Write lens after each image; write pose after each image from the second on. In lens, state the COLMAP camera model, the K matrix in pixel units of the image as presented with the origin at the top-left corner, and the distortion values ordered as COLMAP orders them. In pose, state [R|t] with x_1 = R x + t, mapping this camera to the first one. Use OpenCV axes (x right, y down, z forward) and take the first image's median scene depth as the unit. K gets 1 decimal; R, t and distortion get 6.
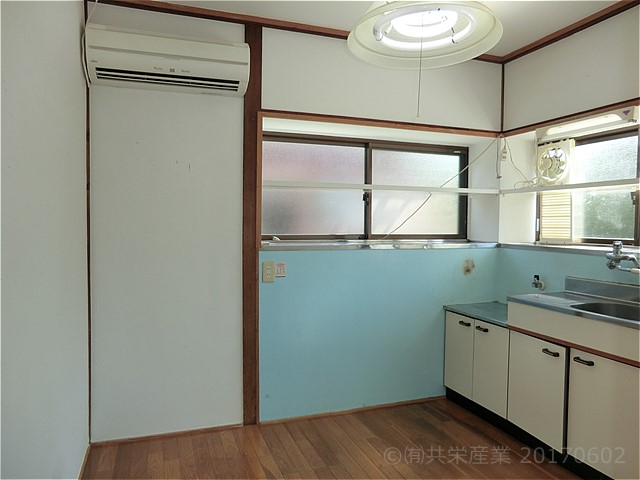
lens RADIAL K [[469.2, 0, 320.0], [0, 469.2, 240.0], [0, 0, 1]] dist [-0.092833, 0.121058]
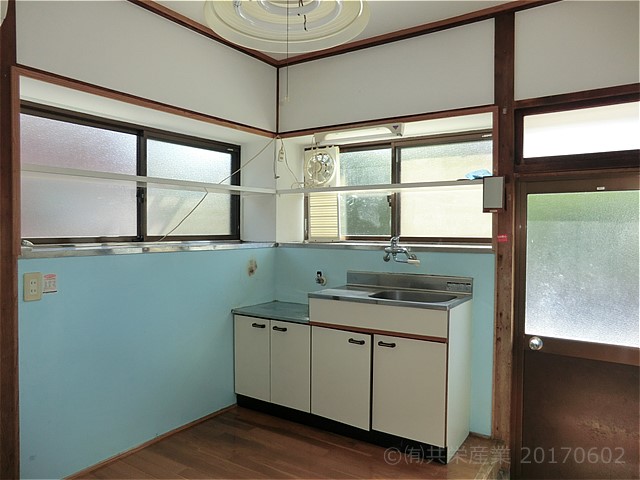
lens RADIAL K [[469.2, 0, 320.0], [0, 469.2, 240.0], [0, 0, 1]] dist [-0.092833, 0.121058]
pose [[0.806874, -0.020322, 0.590374, -0.149265], [0.026099, 0.999659, -0.001260, 0.005294], [-0.590147, 0.016425, 0.807129, 0.123249]]
